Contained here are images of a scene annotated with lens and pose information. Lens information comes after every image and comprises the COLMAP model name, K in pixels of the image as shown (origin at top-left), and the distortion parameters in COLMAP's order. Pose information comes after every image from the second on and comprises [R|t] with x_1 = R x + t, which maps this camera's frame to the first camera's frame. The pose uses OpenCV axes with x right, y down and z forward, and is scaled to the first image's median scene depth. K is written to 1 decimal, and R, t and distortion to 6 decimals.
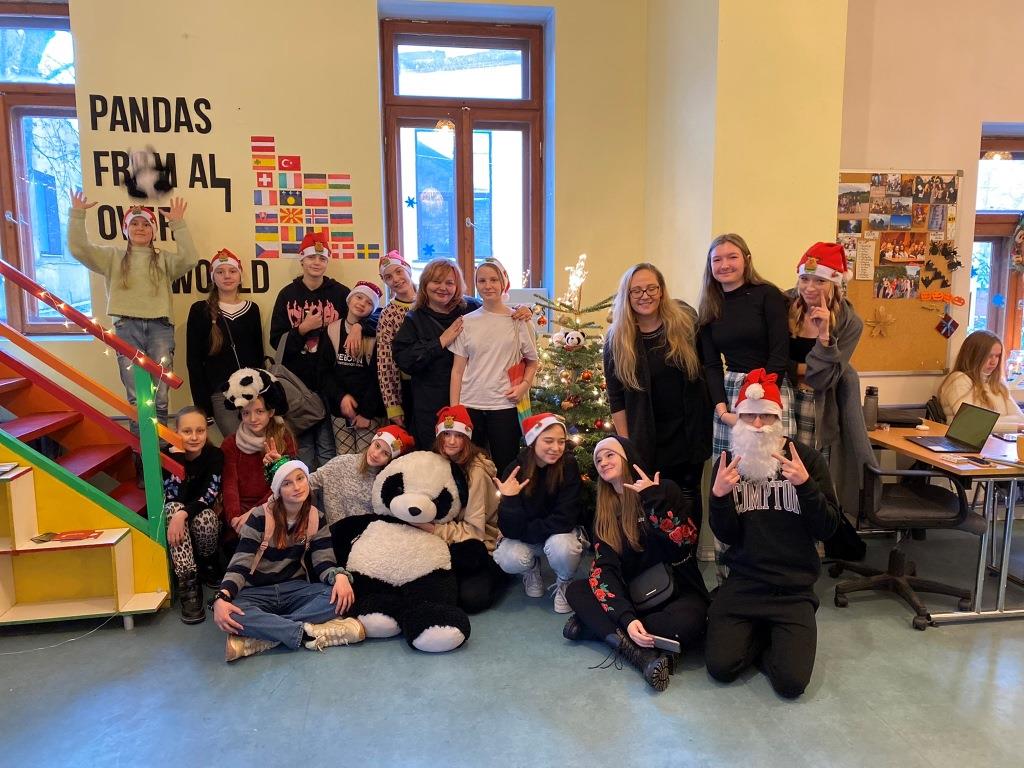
lens RADIAL K [[788.2, 0, 511.4], [0, 788.2, 379.6], [0, 0, 1]] dist [0.047099, -0.041370]
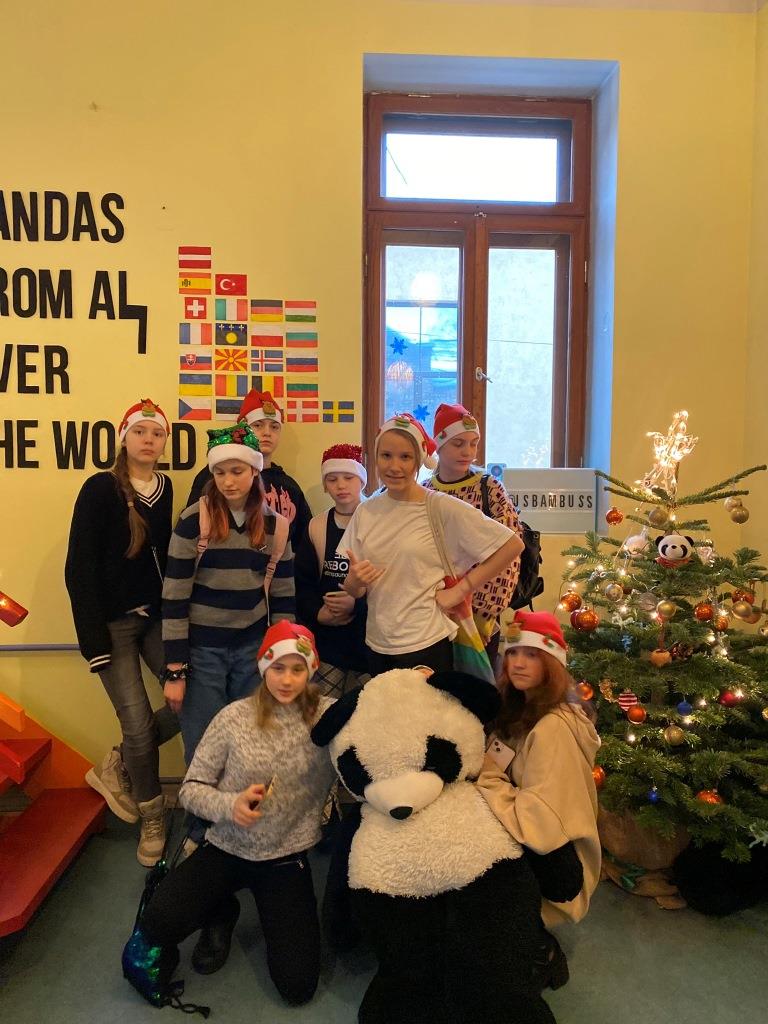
lens RADIAL K [[788.2, 0, 385.7], [0, 788.2, 507.9], [0, 0, 1]] dist [0.047099, -0.041370]
pose [[0.995269, 0.015331, -0.095939, -0.075304], [-0.023363, 0.996262, -0.083164, -0.023605], [0.094305, 0.085012, 0.991907, 0.339626]]
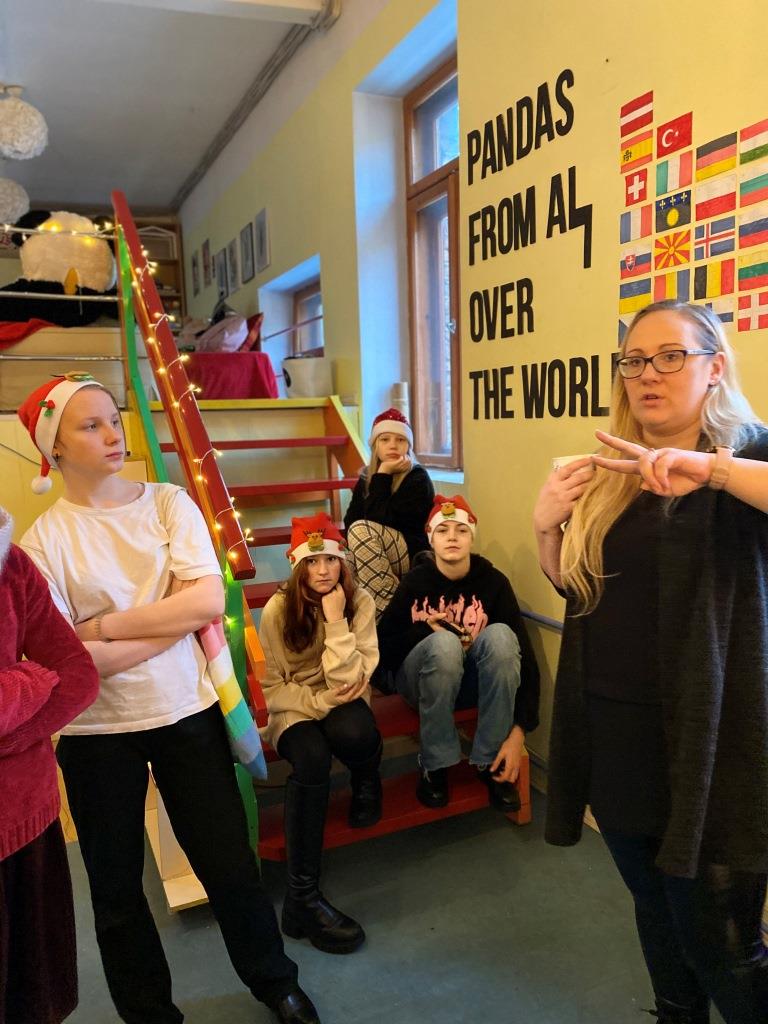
lens RADIAL K [[788.2, 0, 388.7], [0, 788.2, 511.5], [0, 0, 1]] dist [0.047099, -0.041370]
pose [[0.284580, 0.104116, -0.952982, 0.141241], [-0.095106, 0.992247, 0.080005, -0.074625], [0.953923, 0.067866, 0.292276, 0.713893]]
